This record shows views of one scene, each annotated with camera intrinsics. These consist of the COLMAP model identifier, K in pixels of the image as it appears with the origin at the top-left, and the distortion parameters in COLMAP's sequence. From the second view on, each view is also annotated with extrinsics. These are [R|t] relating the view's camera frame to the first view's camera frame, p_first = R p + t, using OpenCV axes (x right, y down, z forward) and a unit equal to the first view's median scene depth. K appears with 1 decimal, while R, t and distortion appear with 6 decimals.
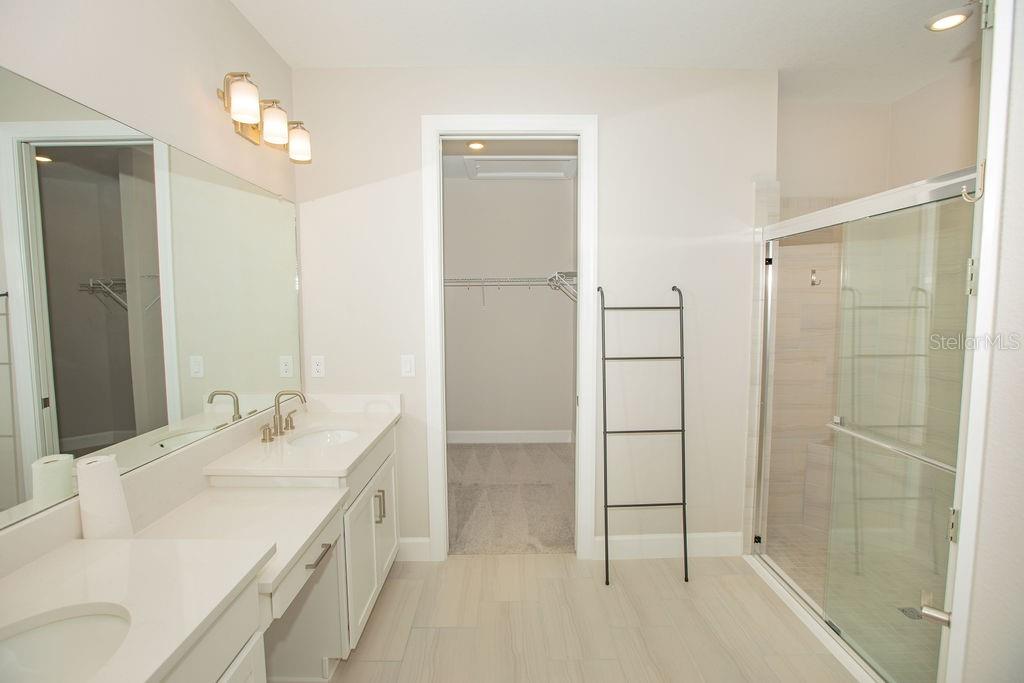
lens RADIAL K [[475.7, 0, 512.8], [0, 475.7, 337.1], [0, 0, 1]] dist [-0.062049, 0.026235]
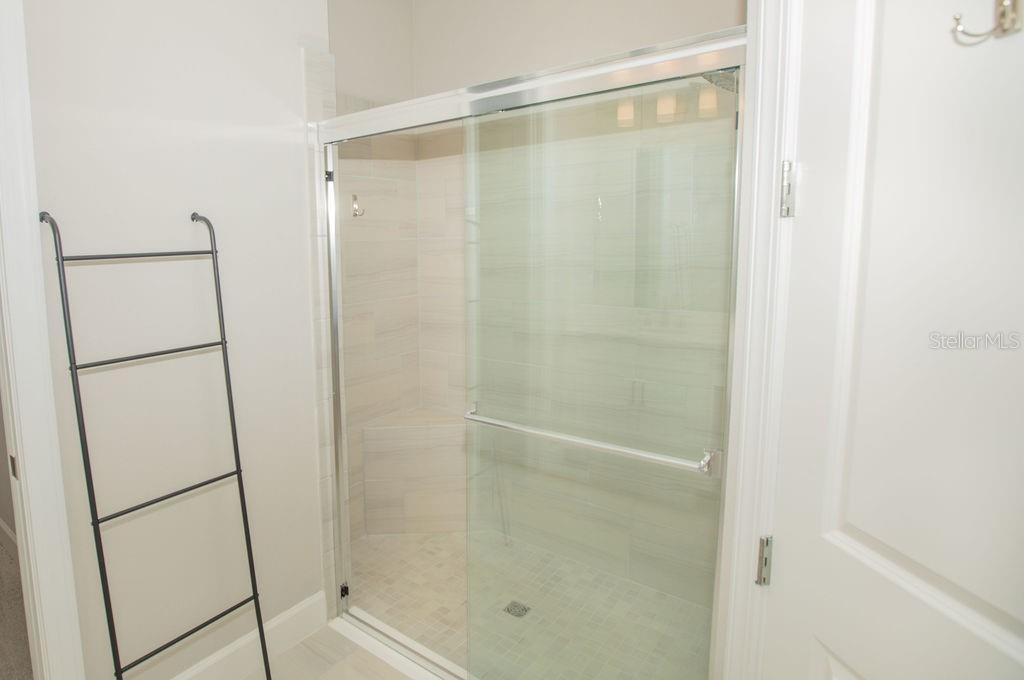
lens RADIAL K [[655.9, 0, 470.1], [0, 655.9, 319.2], [0, 0, 1]] dist [-0.033200, 0.002264]
pose [[0.674976, -0.102455, 0.730692, -0.002236], [0.073350, 0.994724, 0.071720, -0.015371], [-0.734185, 0.005187, 0.678930, 0.235479]]
